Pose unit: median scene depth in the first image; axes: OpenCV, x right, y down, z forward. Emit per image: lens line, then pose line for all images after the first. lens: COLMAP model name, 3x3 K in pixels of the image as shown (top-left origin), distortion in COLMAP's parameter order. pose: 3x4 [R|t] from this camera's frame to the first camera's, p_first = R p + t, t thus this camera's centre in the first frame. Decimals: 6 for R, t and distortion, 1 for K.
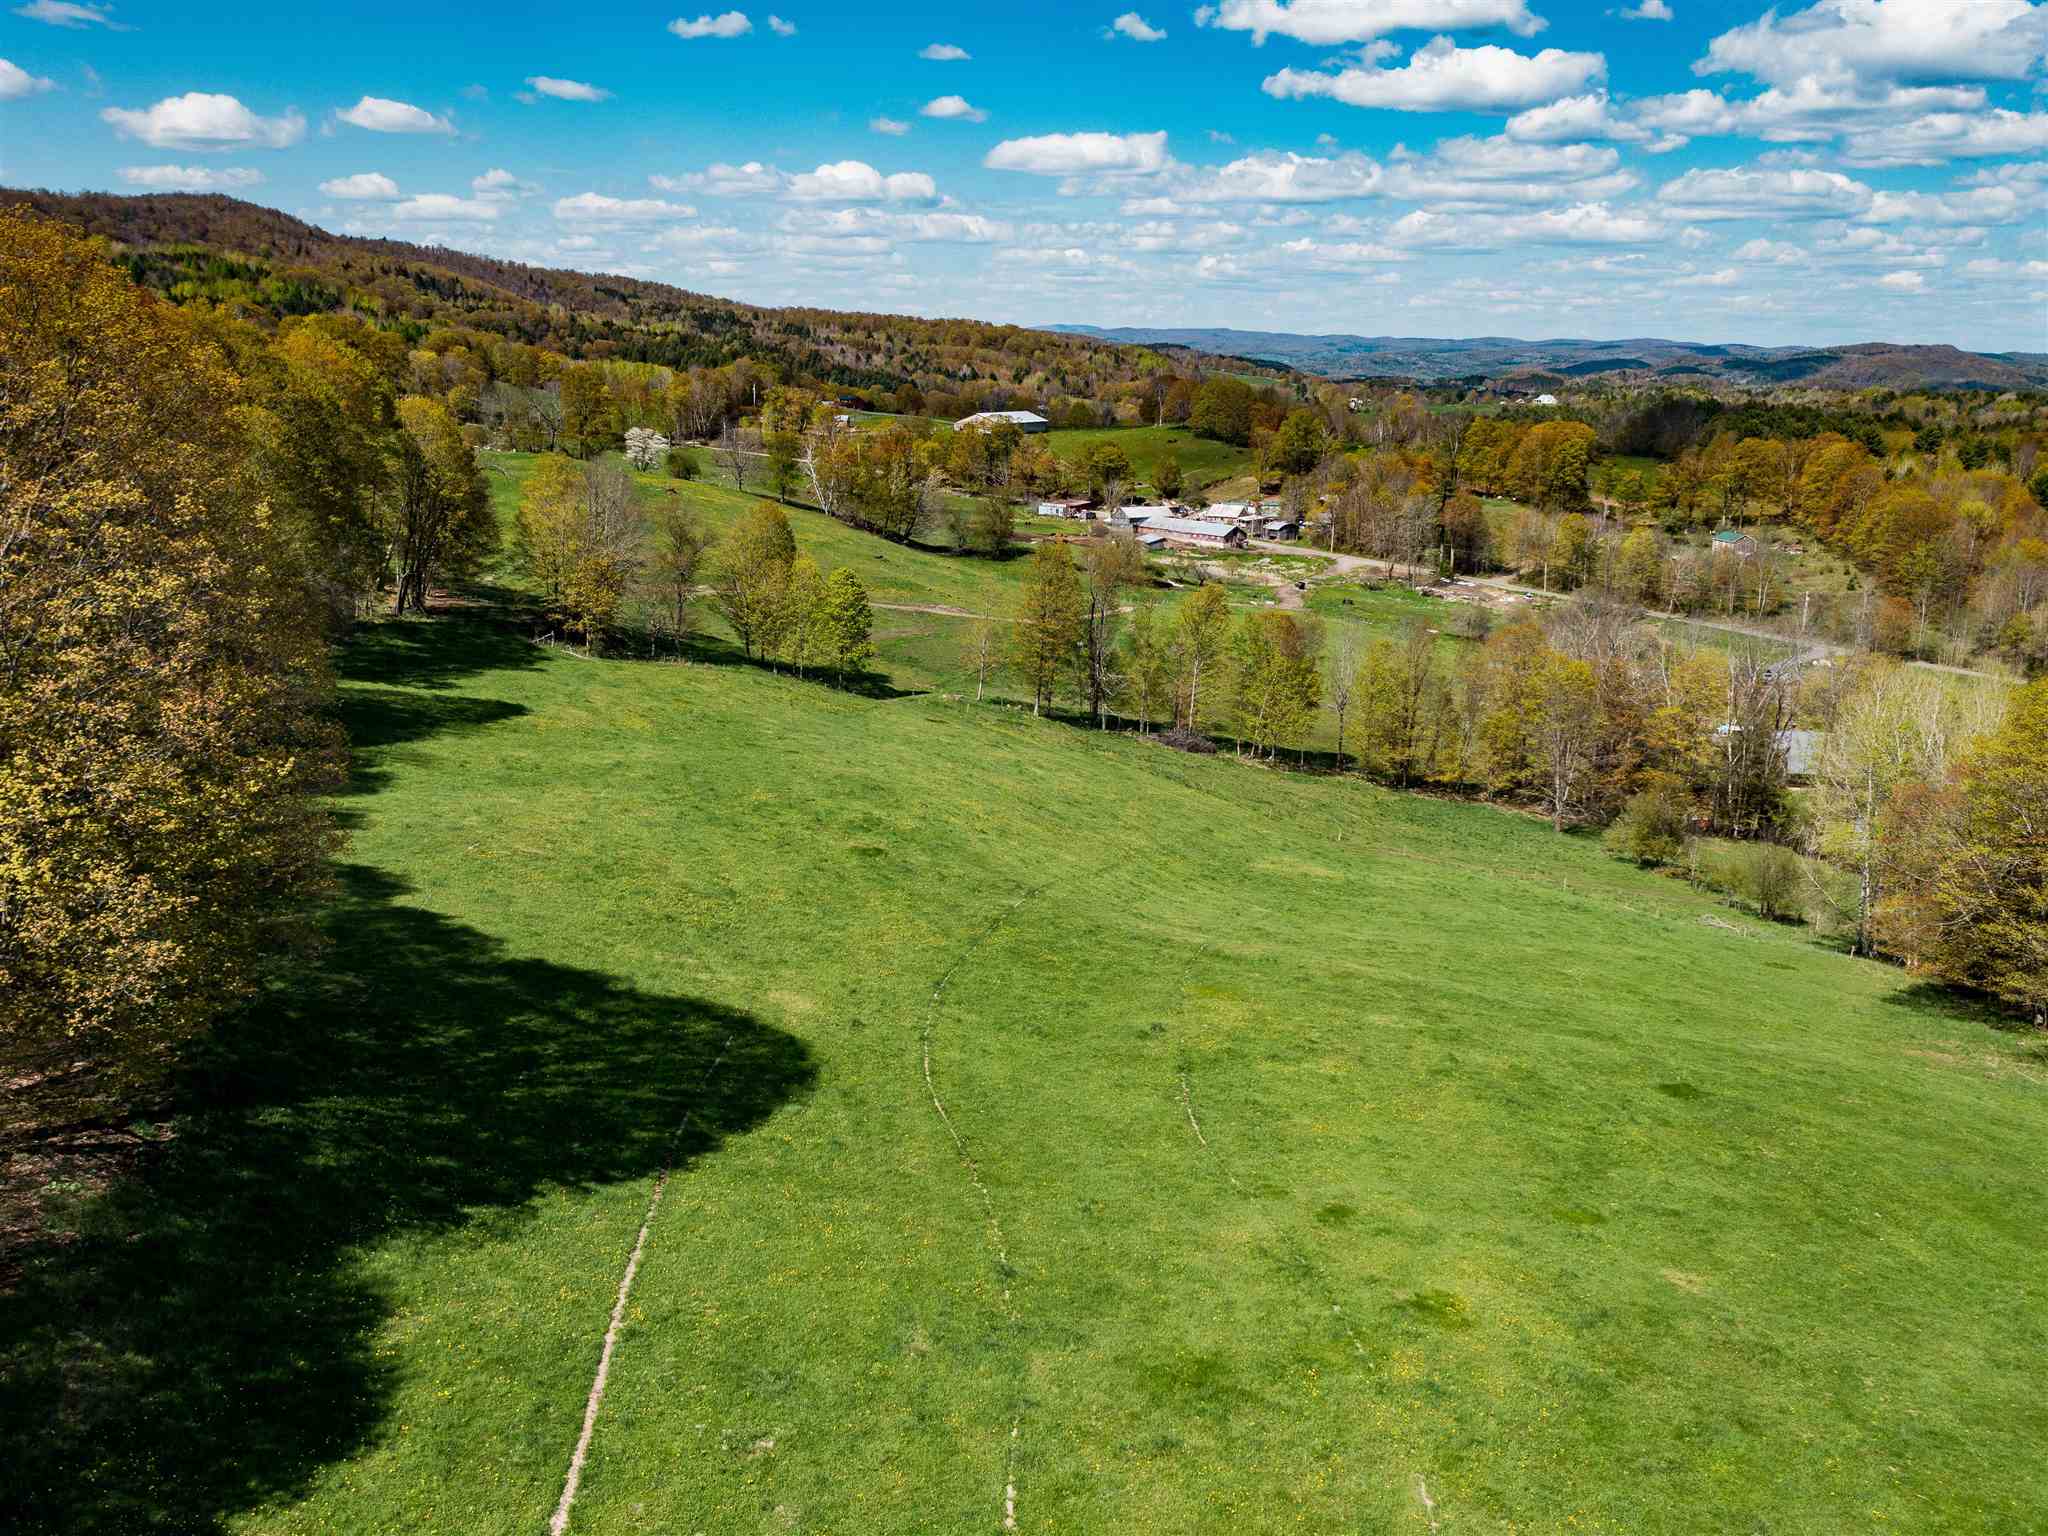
lens RADIAL K [[1819.7, 0, 1024.0], [0, 1819.7, 768.0], [0, 0, 1]] dist [-0.025652, 0.011143]
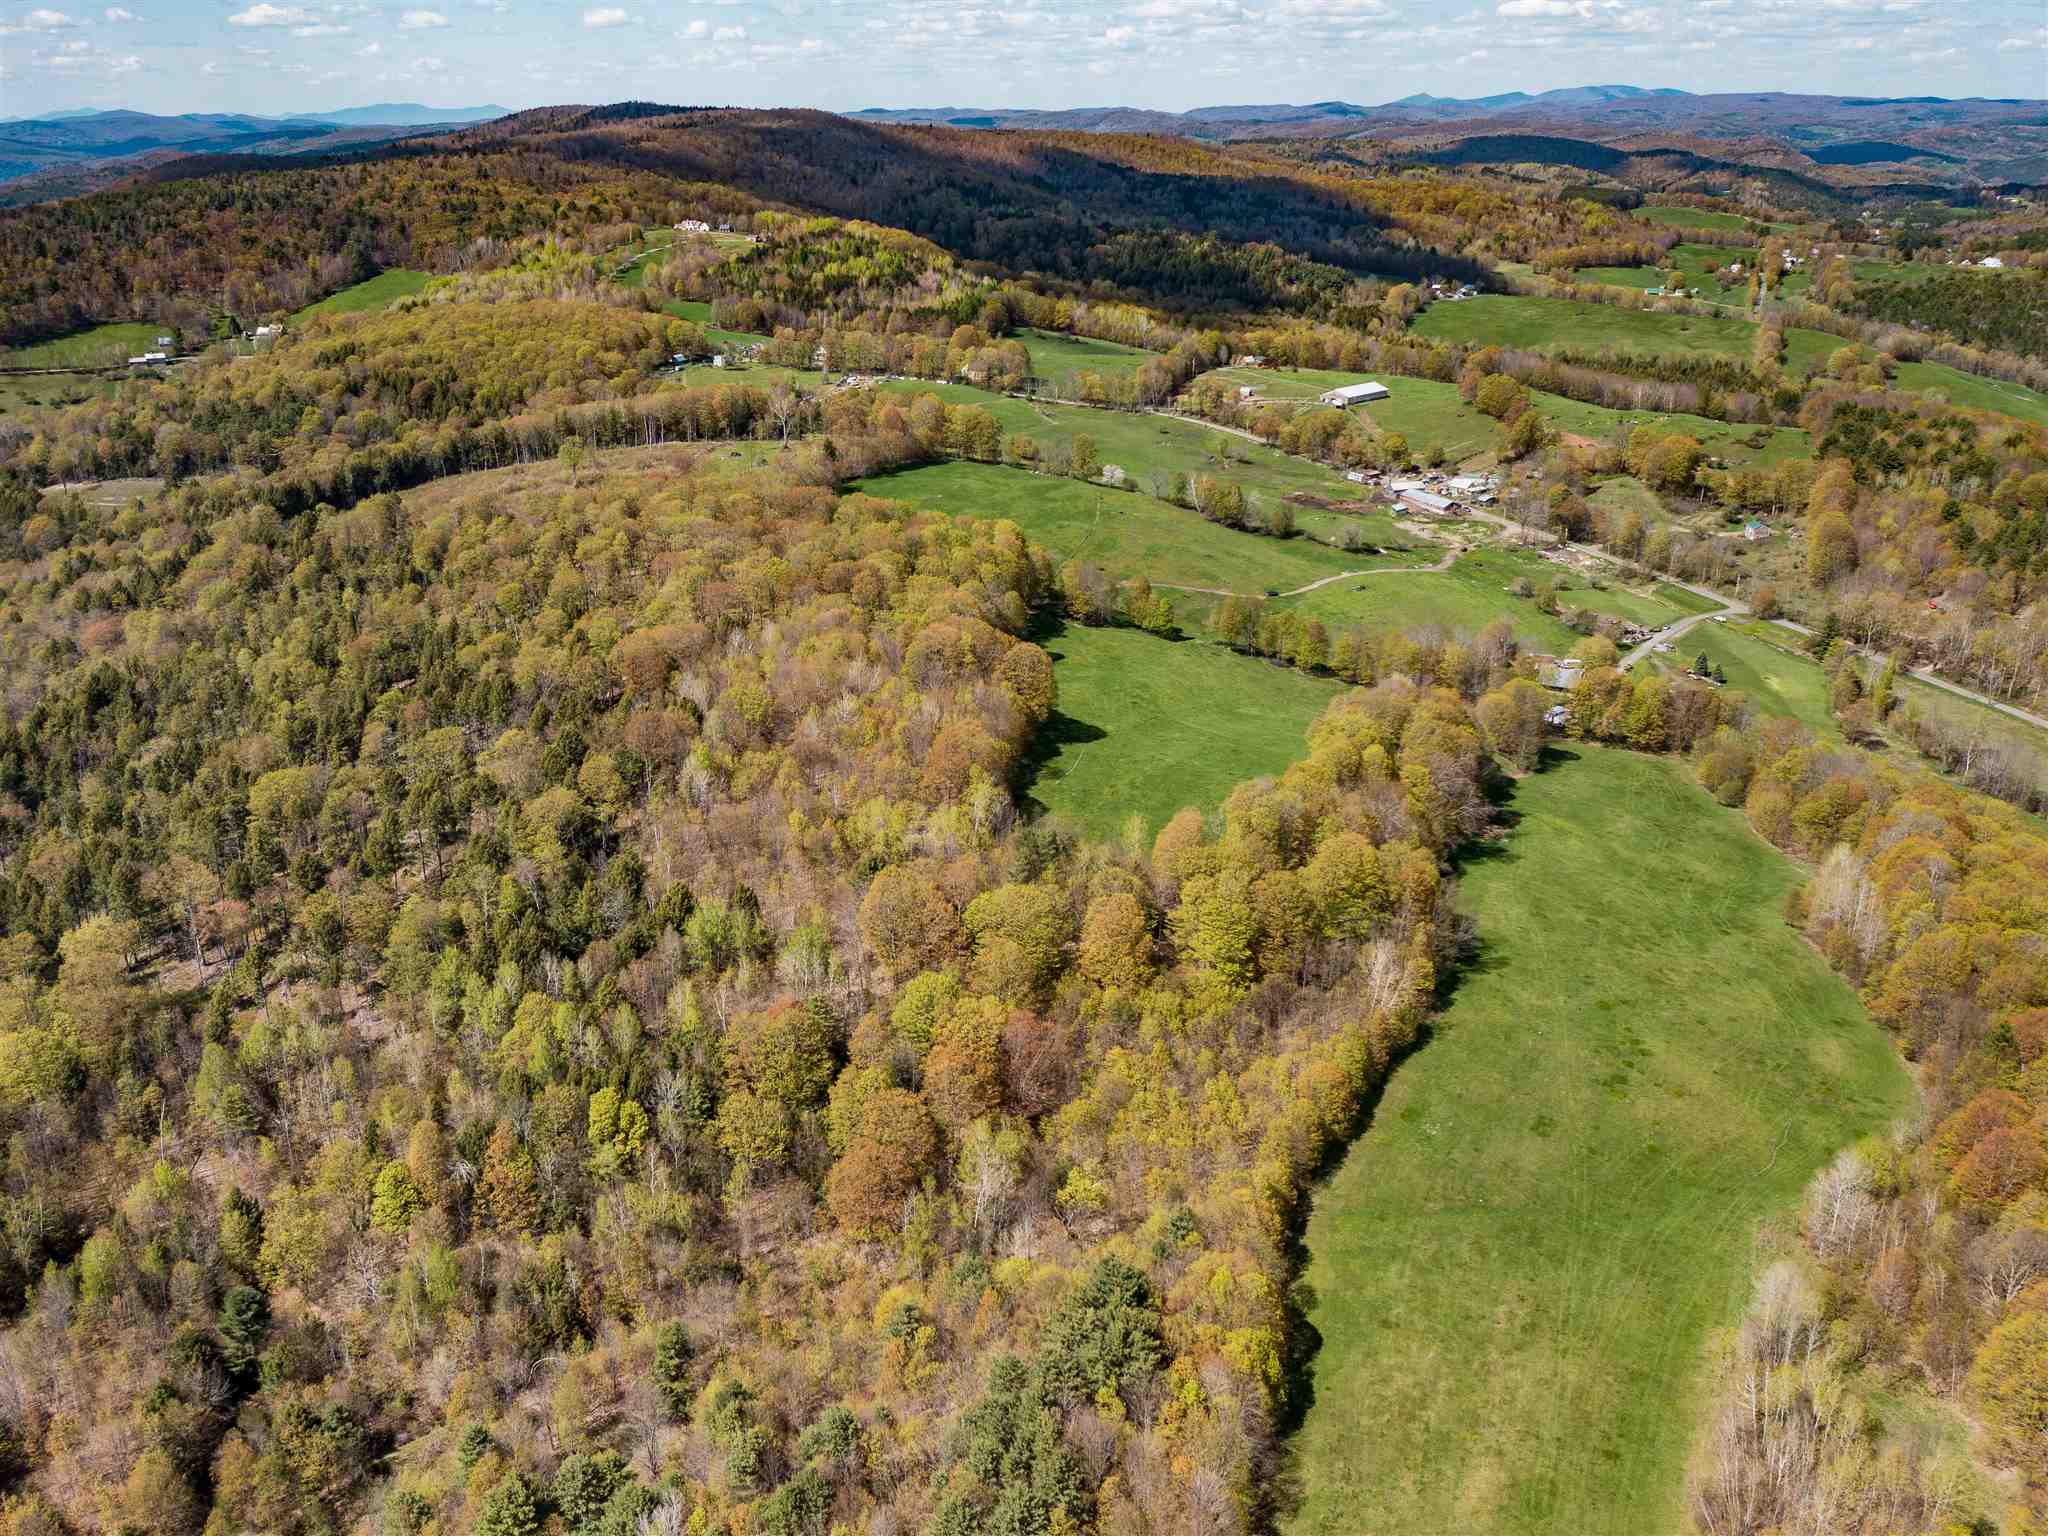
lens RADIAL K [[1819.7, 0, 1024.0], [0, 1819.7, 768.0], [0, 0, 1]] dist [-0.025652, 0.011143]
pose [[0.965276, 0.084721, -0.247113, 0.155174], [-0.055393, 0.990820, 0.123320, -0.066441], [0.255293, -0.105350, 0.961107, -0.695778]]
